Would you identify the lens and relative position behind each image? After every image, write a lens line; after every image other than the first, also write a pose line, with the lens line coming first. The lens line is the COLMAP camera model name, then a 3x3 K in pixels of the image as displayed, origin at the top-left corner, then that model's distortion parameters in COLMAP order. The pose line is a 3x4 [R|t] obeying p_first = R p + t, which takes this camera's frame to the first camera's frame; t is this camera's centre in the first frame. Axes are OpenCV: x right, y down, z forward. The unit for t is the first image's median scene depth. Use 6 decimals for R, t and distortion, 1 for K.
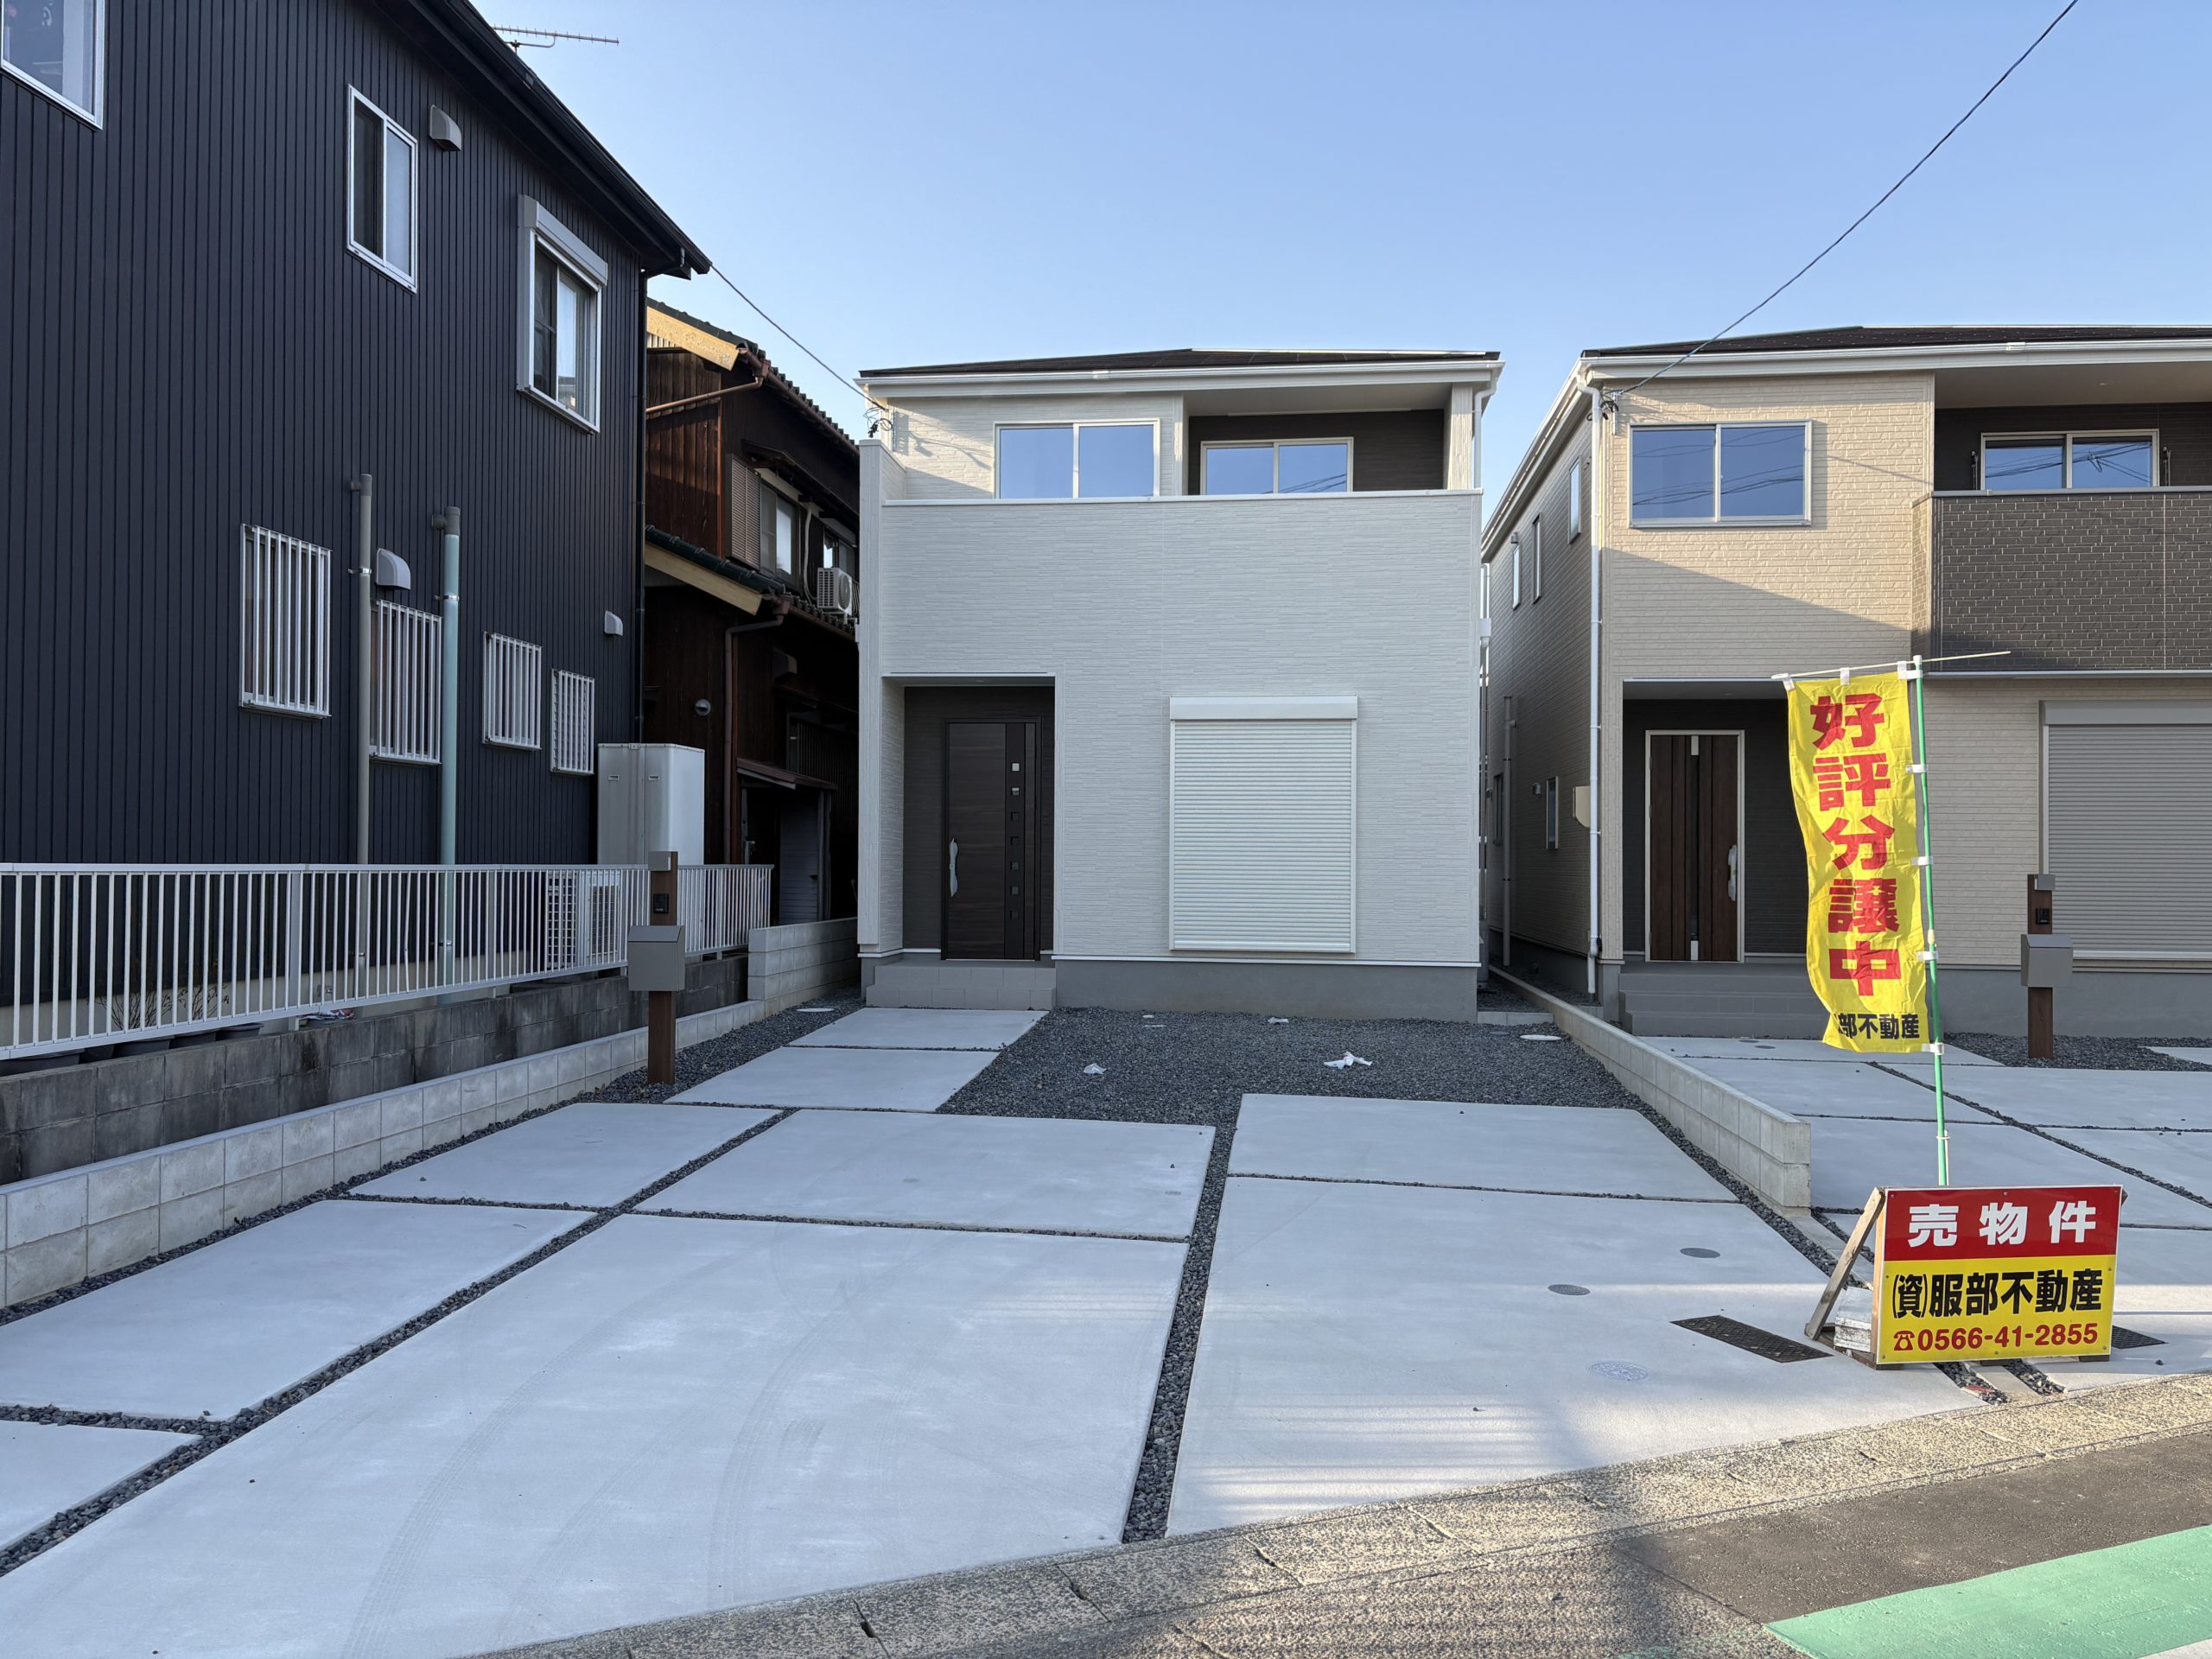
lens RADIAL K [[1694.4, 0, 1091.2], [0, 1694.4, 823.5], [0, 0, 1]] dist [0.083473, -0.000444]
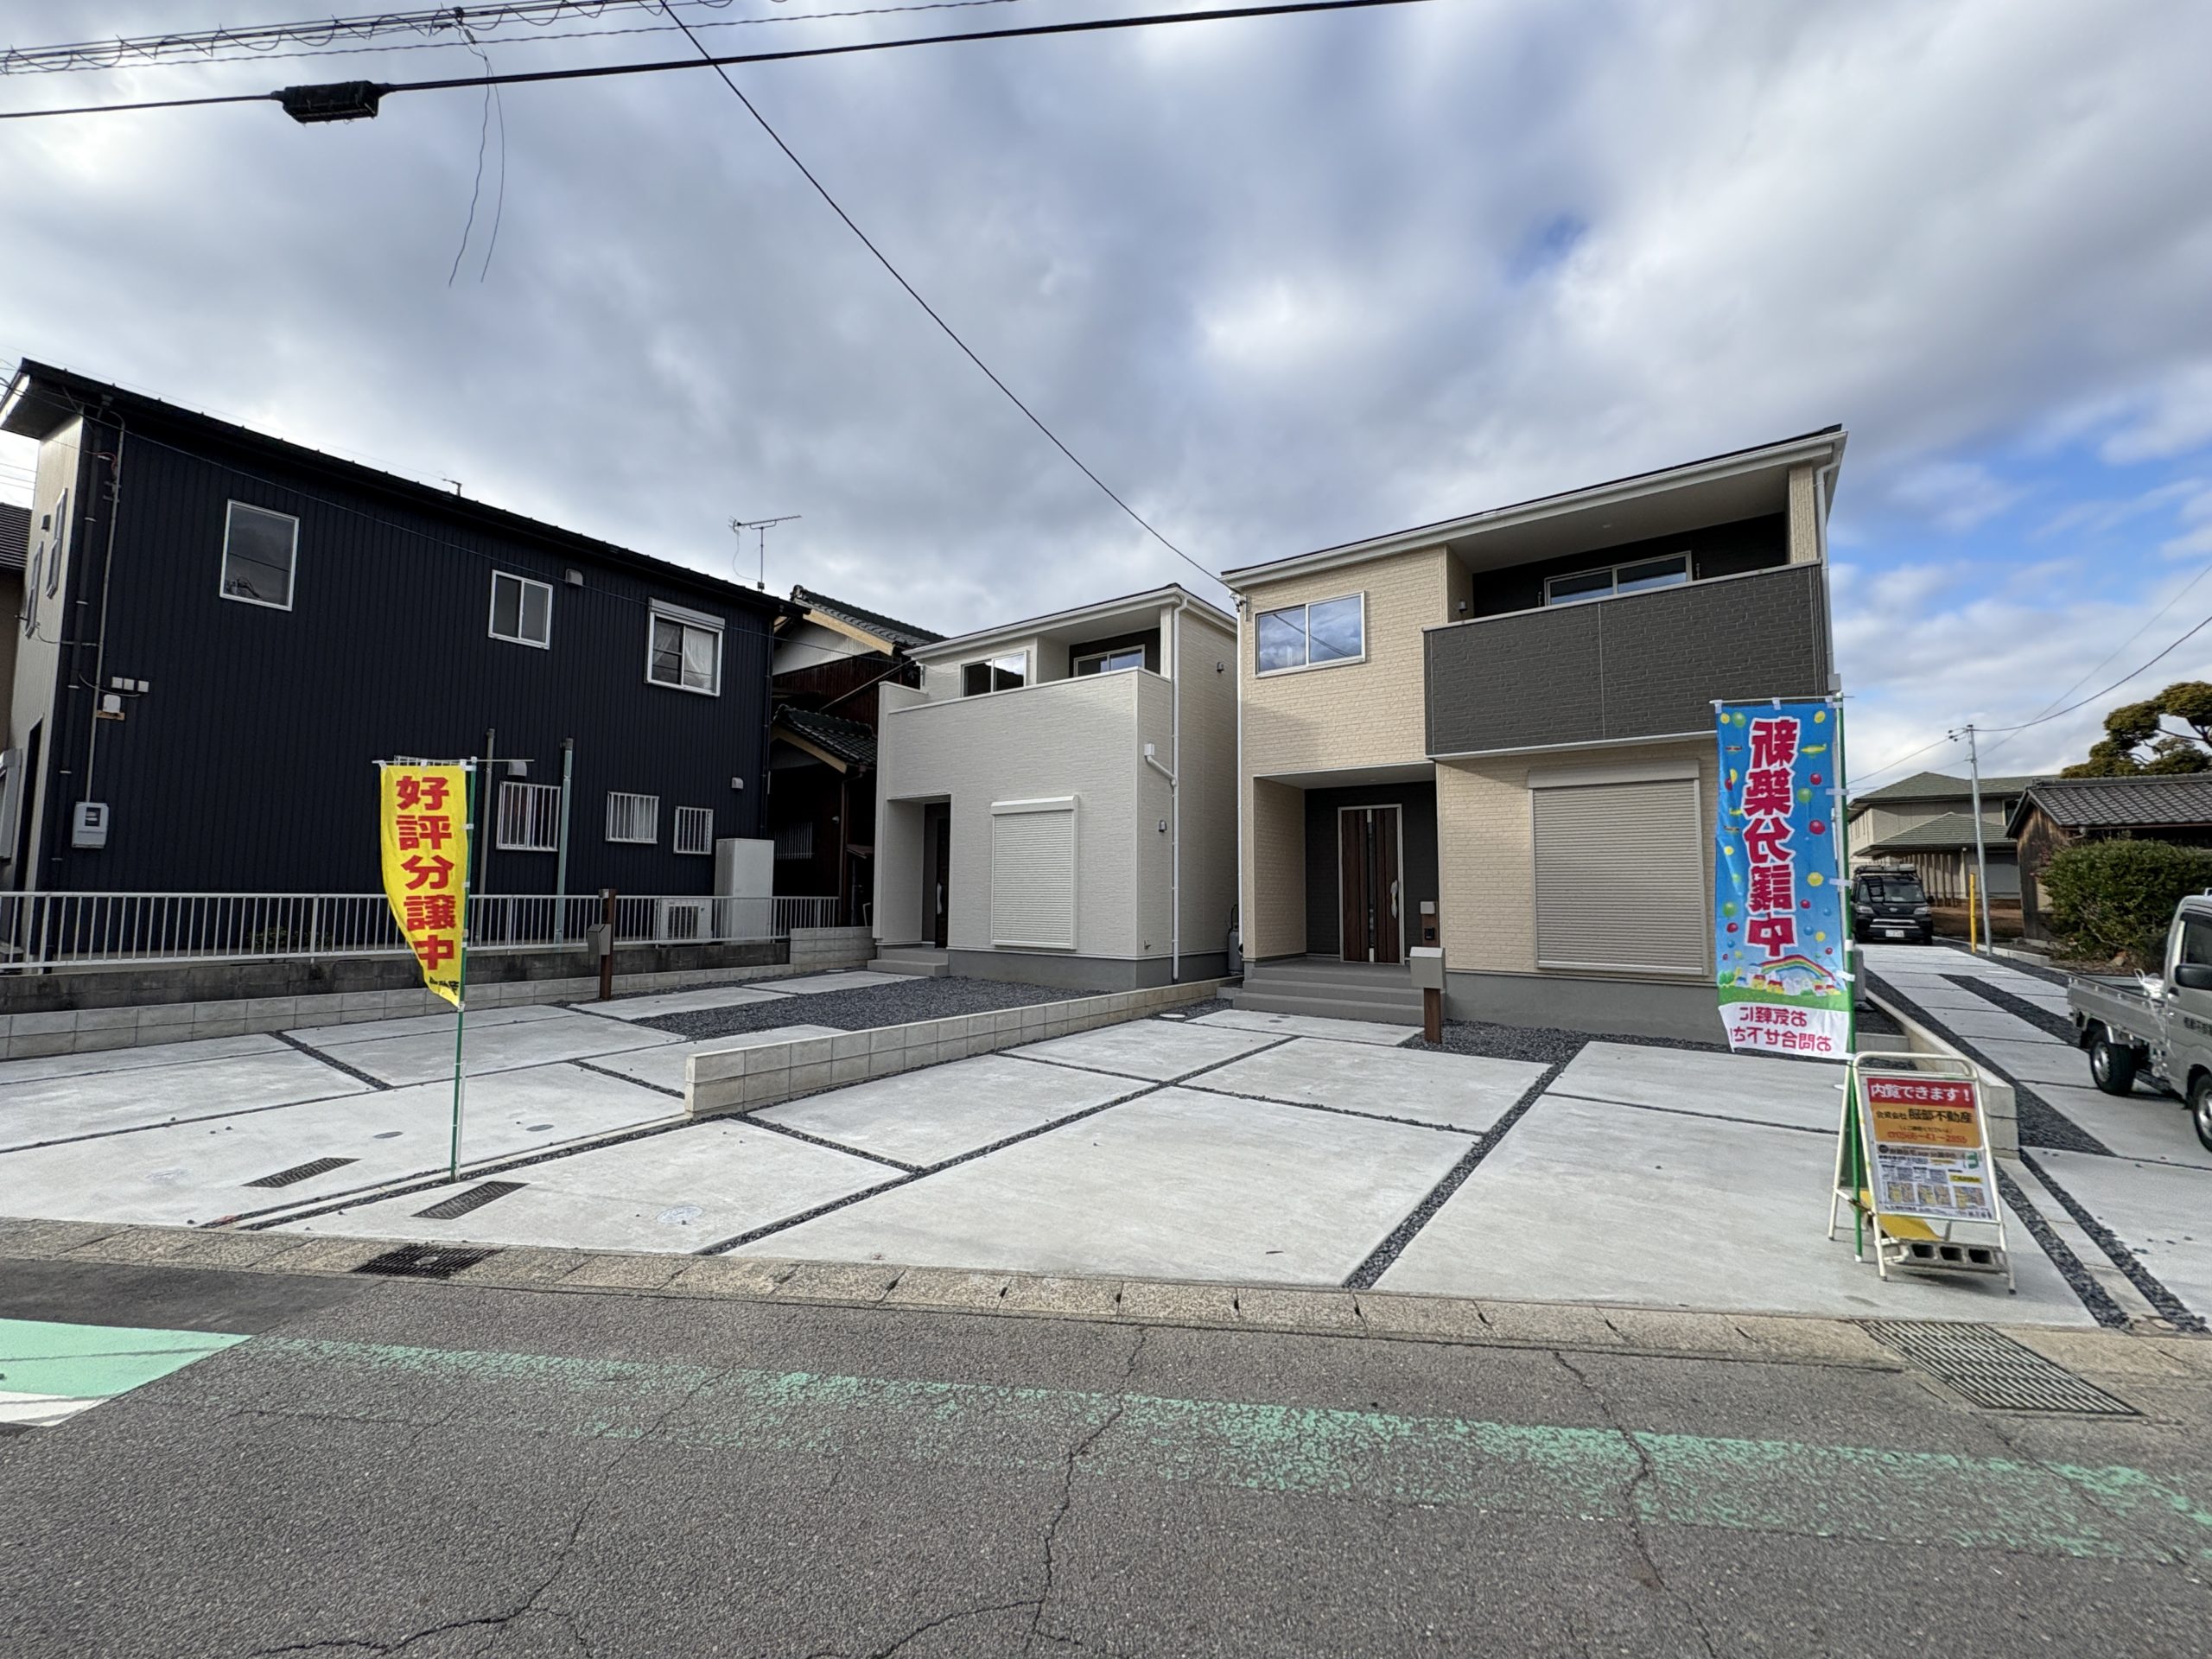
lens RADIAL K [[877.1, 0, 1104.0], [0, 877.1, 828.4], [0, 0, 1]] dist [0.000954, -0.000178]
pose [[0.867597, -0.041307, -0.495549, 0.678152], [0.011249, 0.997919, -0.063487, 0.014142], [0.497140, 0.049507, 0.866257, 0.293893]]
